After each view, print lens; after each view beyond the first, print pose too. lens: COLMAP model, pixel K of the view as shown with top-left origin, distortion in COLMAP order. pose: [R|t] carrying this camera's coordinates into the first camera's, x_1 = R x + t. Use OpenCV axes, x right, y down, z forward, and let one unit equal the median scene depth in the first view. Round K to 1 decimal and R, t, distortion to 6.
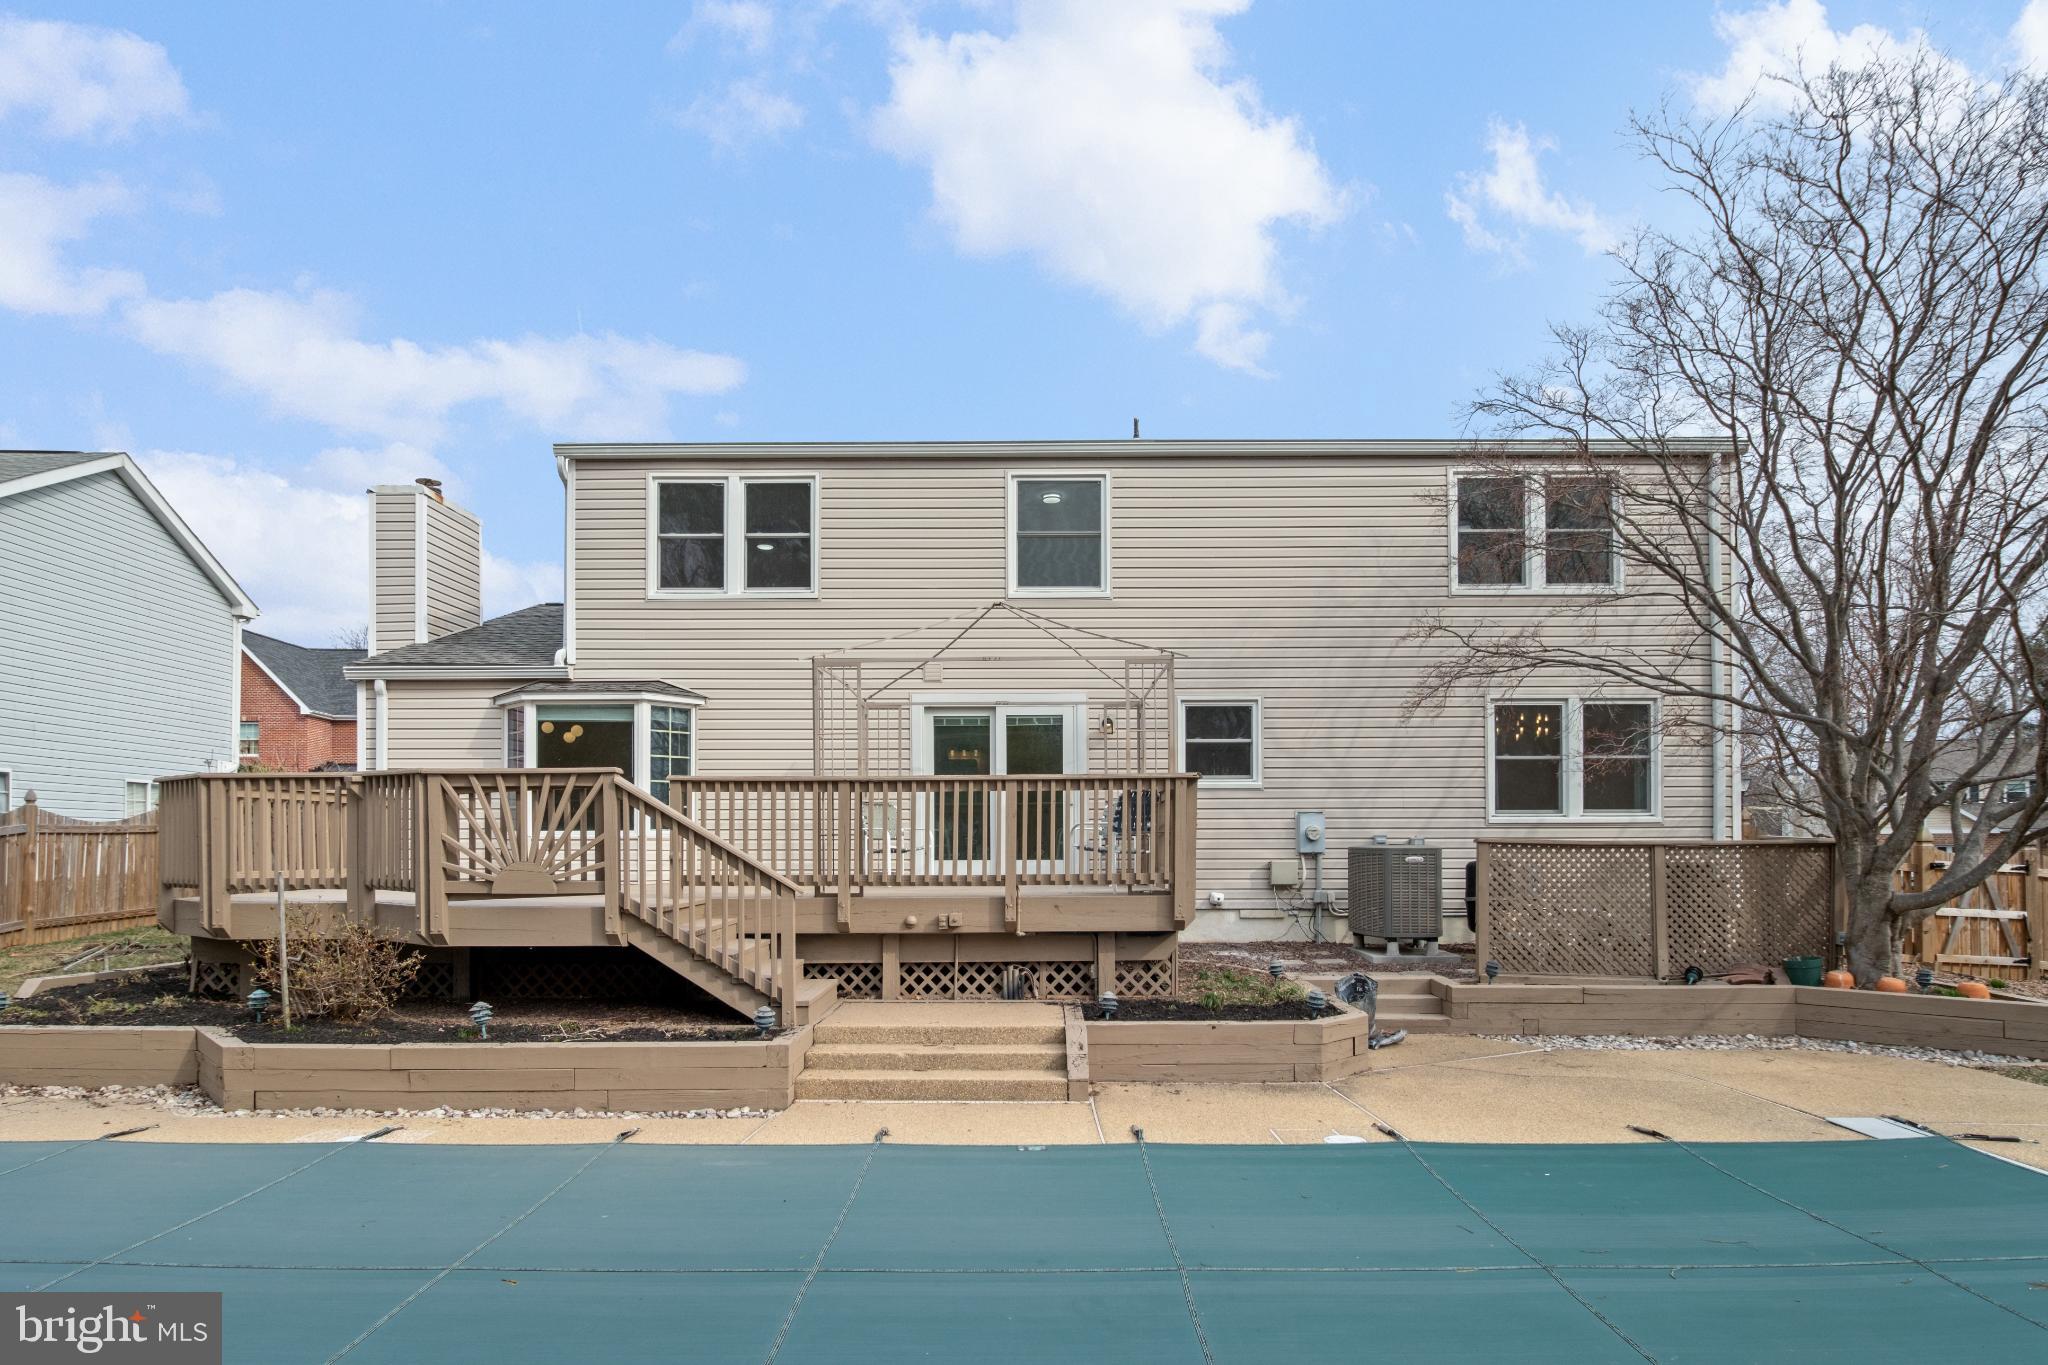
lens RADIAL K [[1209.9, 0, 1023.2], [0, 1209.9, 834.7], [0, 0, 1]] dist [-0.001254, -0.000289]
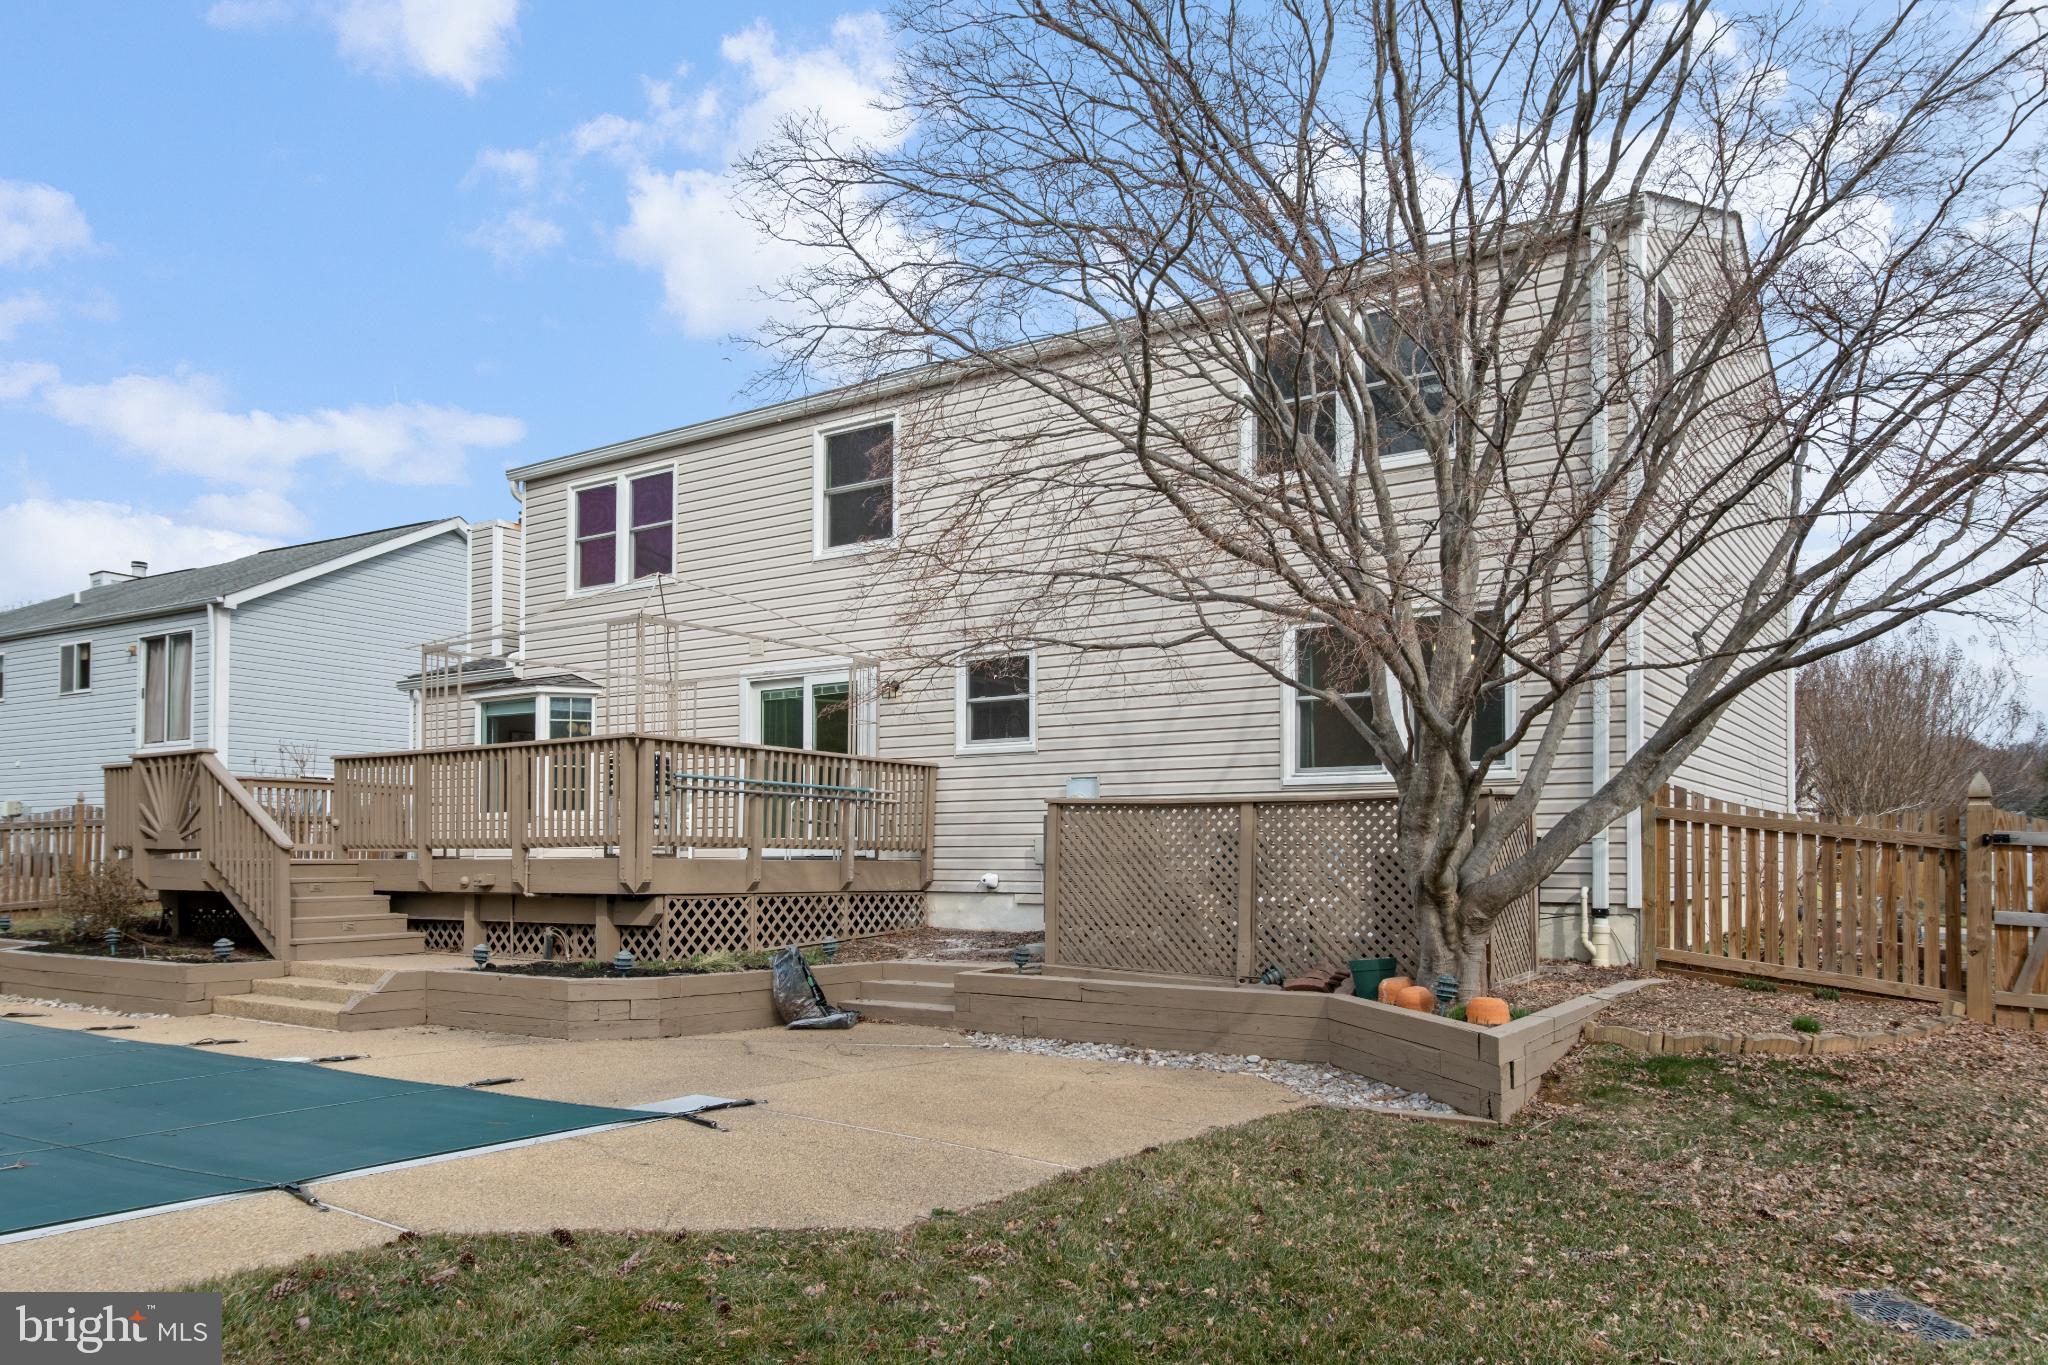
lens RADIAL K [[1460.1, 0, 1023.9], [0, 1460.1, 830.6], [0, 0, 1]] dist [-0.005814, -0.005793]
pose [[0.827554, -0.008844, -0.561317, 0.763804], [-0.002367, 0.999812, -0.019242, 0.036950], [0.561381, 0.017253, 0.827377, 0.150437]]
